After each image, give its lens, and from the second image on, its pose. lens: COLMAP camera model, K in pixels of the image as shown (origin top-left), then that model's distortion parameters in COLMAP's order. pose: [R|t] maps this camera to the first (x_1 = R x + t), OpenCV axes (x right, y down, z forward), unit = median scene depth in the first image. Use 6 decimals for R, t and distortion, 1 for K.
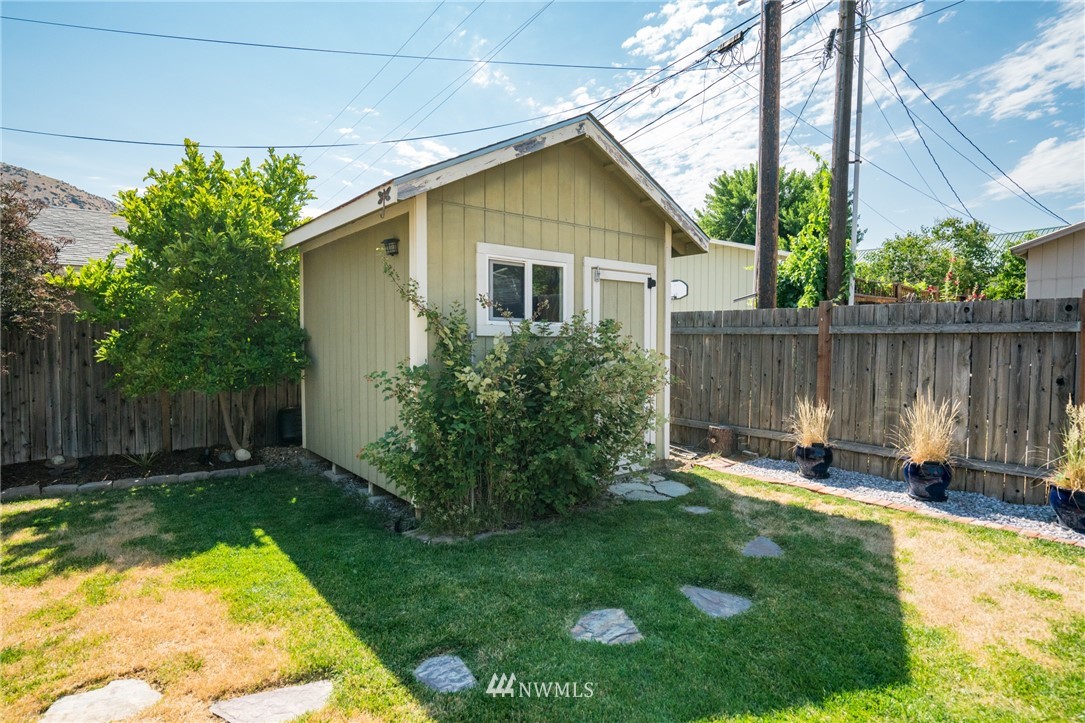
lens RADIAL K [[547.0, 0, 536.4], [0, 547.0, 355.1], [0, 0, 1]] dist [-0.025269, 0.000173]
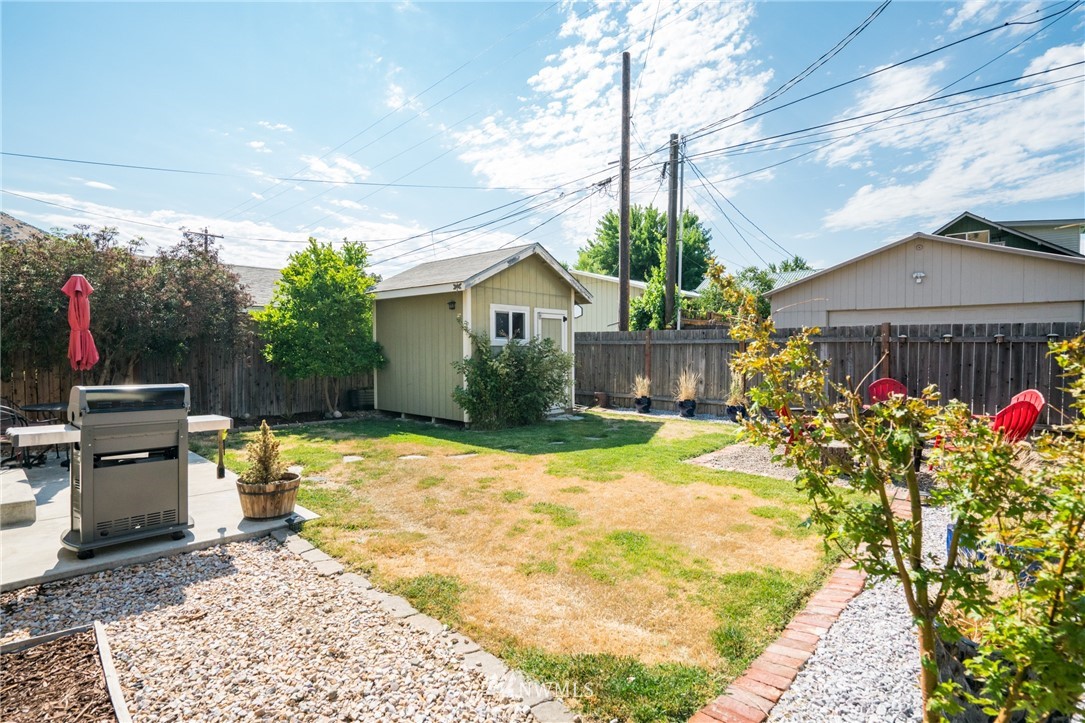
lens RADIAL K [[541.7, 0, 542.4], [0, 541.7, 361.1], [0, 0, 1]] dist [0.002231, 0.000143]
pose [[0.982243, -0.010483, 0.187321, -0.222726], [0.011703, 0.999917, -0.005409, 0.029570], [-0.187249, 0.007505, 0.982284, -0.851824]]
